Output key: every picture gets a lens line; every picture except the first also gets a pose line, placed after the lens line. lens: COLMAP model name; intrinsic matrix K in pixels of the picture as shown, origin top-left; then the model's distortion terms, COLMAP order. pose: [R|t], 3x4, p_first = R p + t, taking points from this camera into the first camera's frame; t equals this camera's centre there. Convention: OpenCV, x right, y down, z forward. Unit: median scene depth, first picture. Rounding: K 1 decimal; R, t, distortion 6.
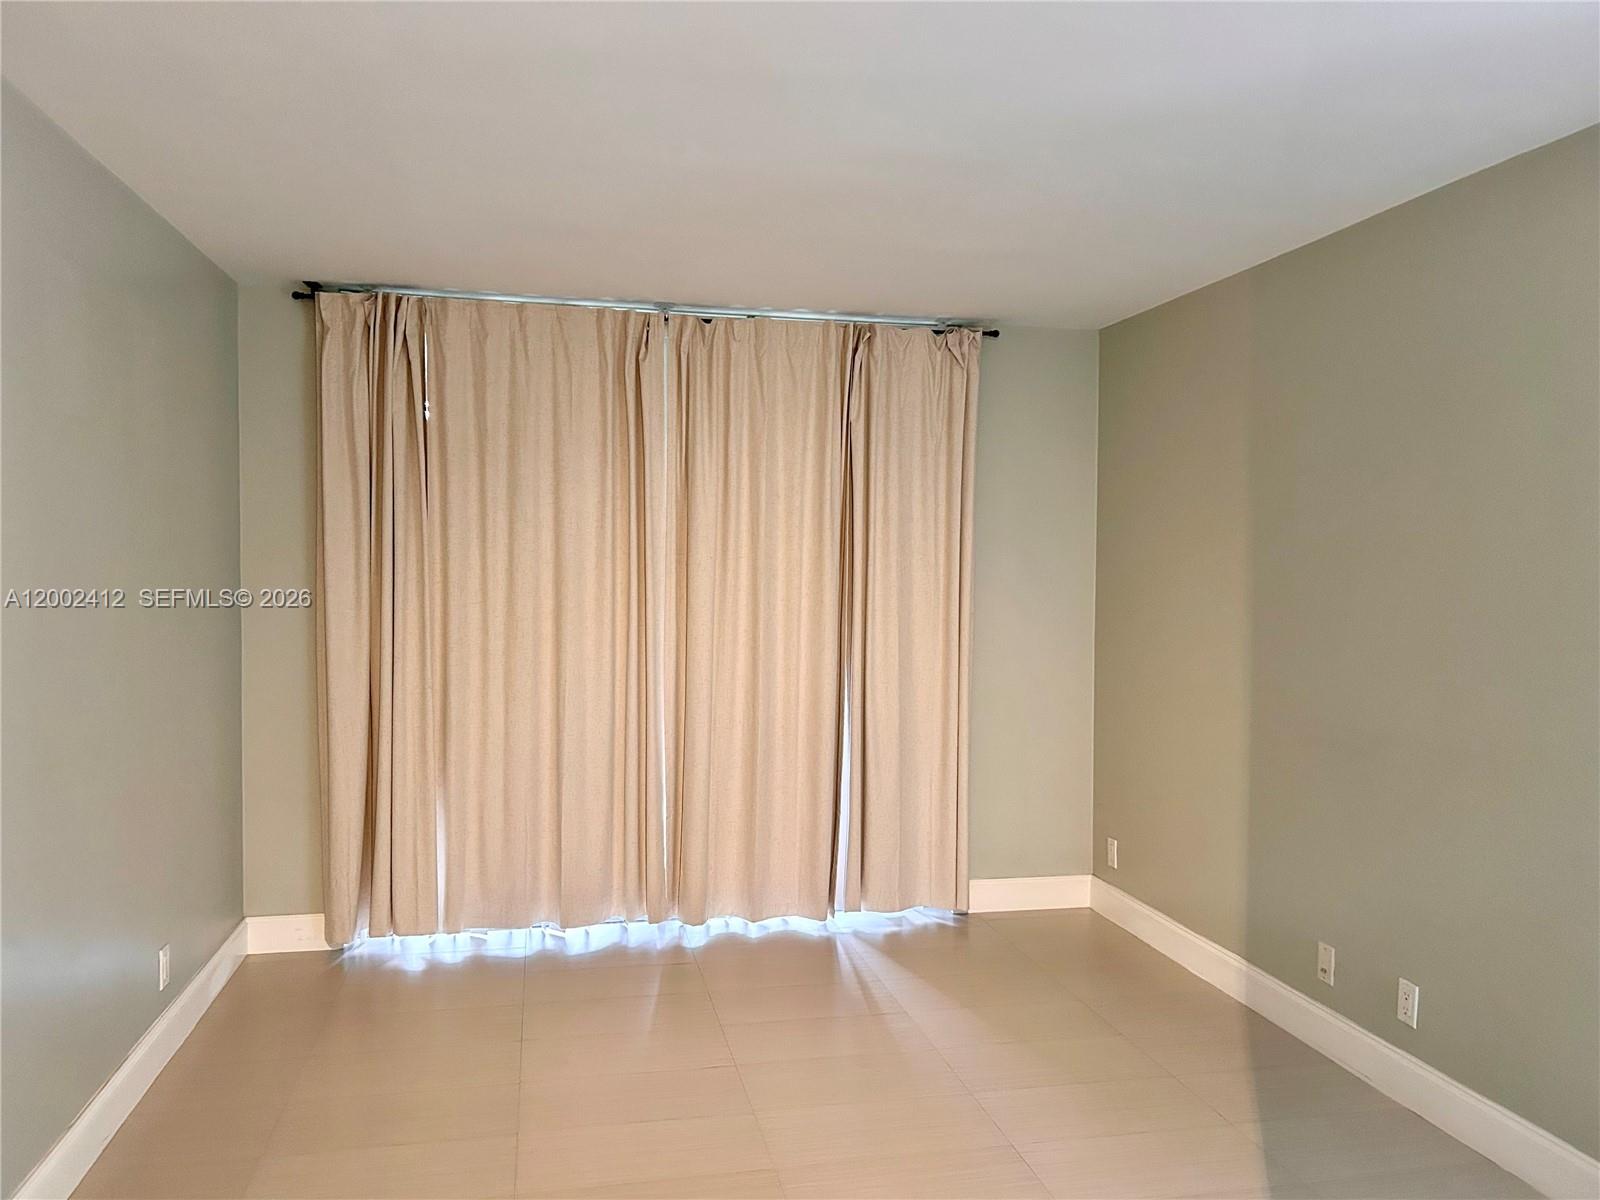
lens RADIAL K [[1206.7, 0, 803.1], [0, 1206.7, 599.5], [0, 0, 1]] dist [0.063970, 0.001912]
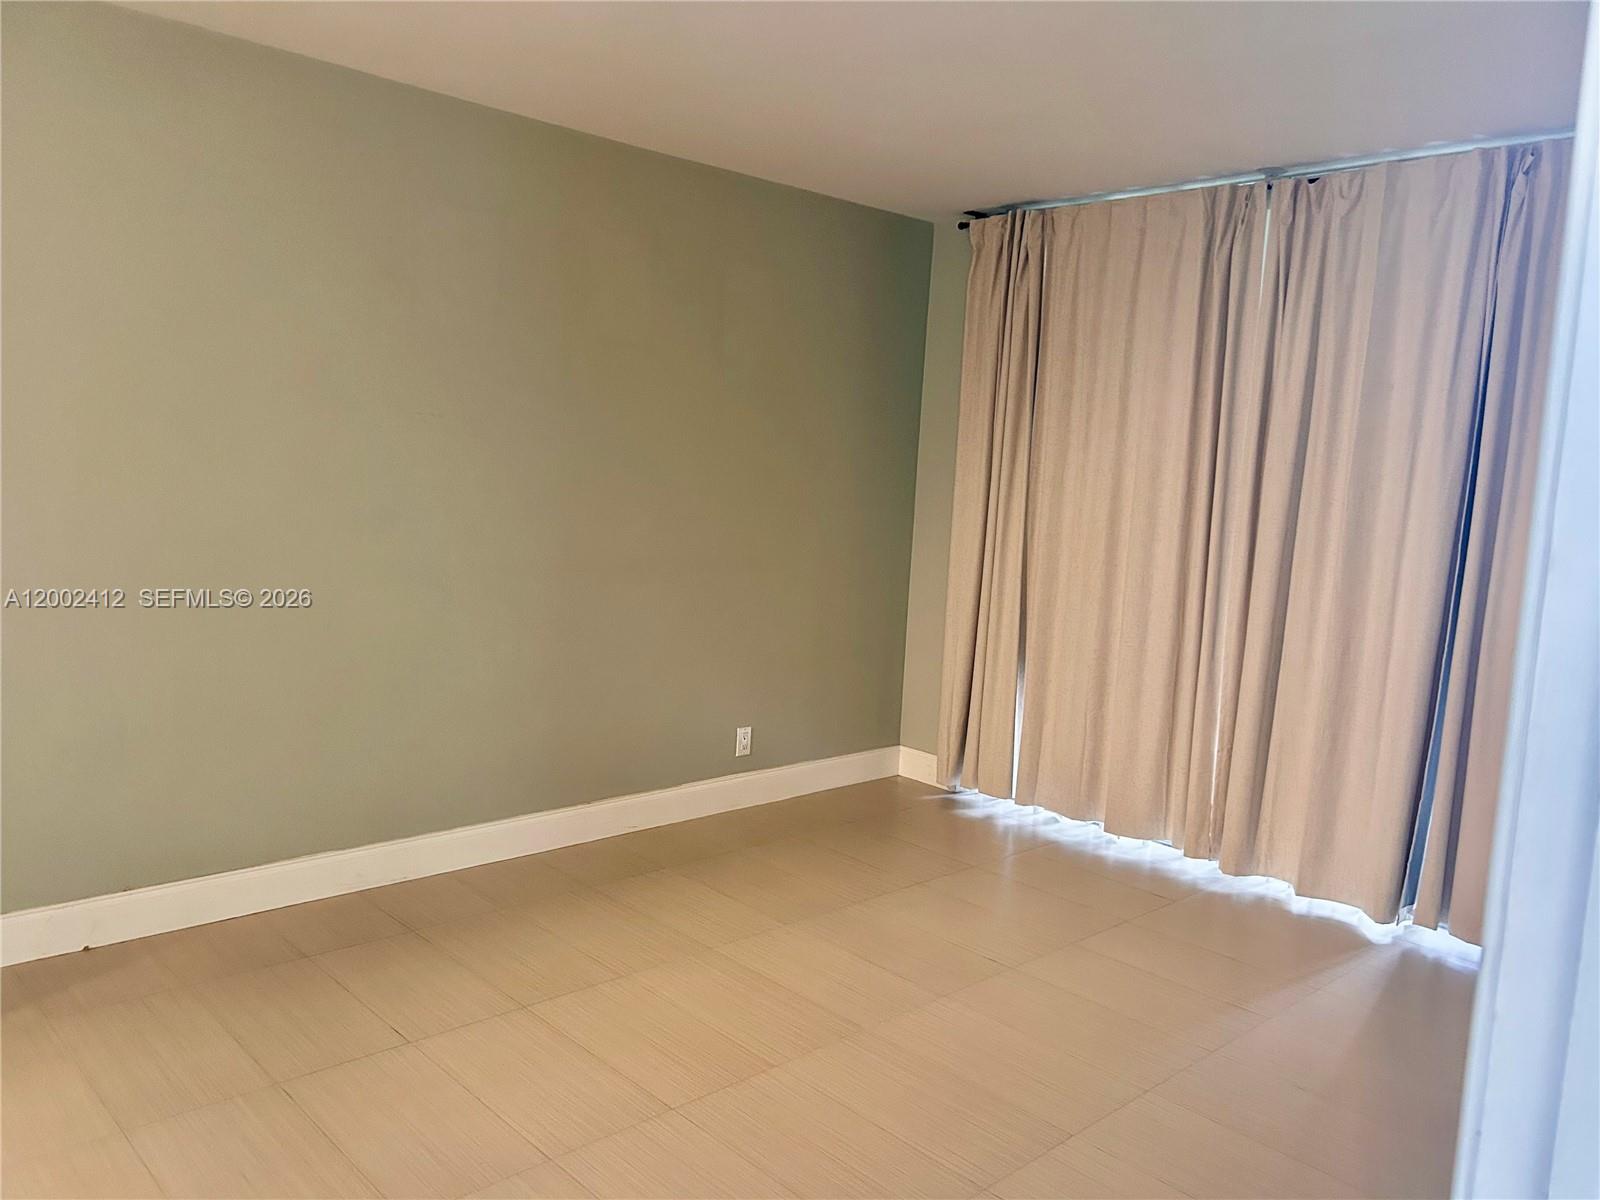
lens RADIAL K [[1207.9, 0, 799.3], [0, 1207.9, 603.2], [0, 0, 1]] dist [0.064709, -0.072662]
pose [[0.526108, 0.120309, -0.841865, 0.484224], [-0.074148, 0.992662, 0.095522, 0.006714], [0.847179, 0.012168, 0.531168, 0.249678]]
